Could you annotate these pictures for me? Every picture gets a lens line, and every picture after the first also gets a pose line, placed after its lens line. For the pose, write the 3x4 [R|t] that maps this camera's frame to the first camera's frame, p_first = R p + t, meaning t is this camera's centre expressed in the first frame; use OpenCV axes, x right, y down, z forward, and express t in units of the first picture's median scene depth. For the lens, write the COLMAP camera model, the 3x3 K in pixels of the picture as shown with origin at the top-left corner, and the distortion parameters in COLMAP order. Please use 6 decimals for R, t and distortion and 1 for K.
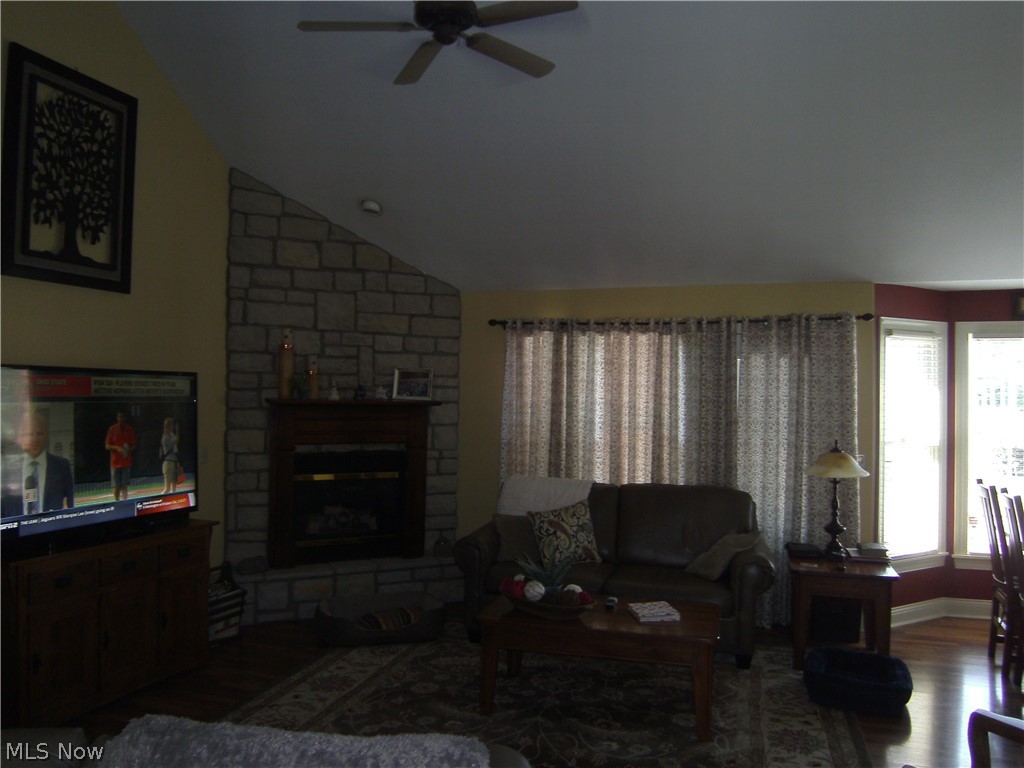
lens RADIAL K [[808.2, 0, 516.4], [0, 808.2, 385.2], [0, 0, 1]] dist [-0.029575, -0.021847]
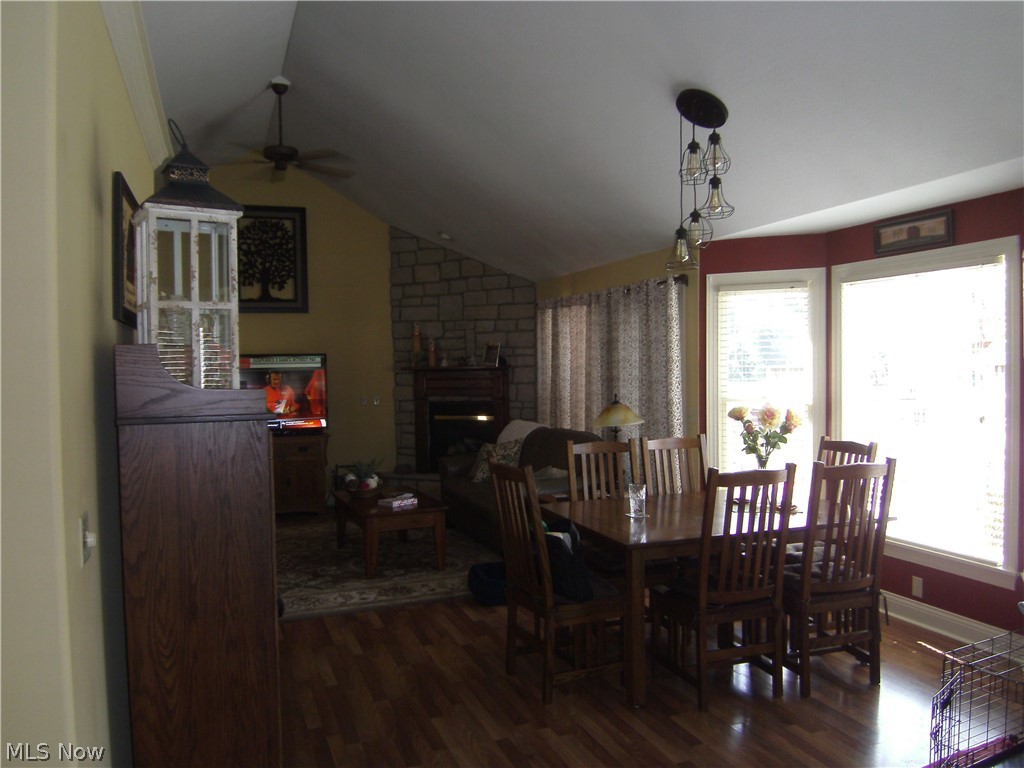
lens RADIAL K [[808.2, 0, 539.9], [0, 808.2, 387.7], [0, 0, 1]] dist [-0.029575, -0.021847]
pose [[0.633816, 0.000099, -0.773484, 1.069018], [0.033587, 0.999053, 0.027650, 0.021887], [0.772754, -0.043504, 0.633213, 0.175687]]
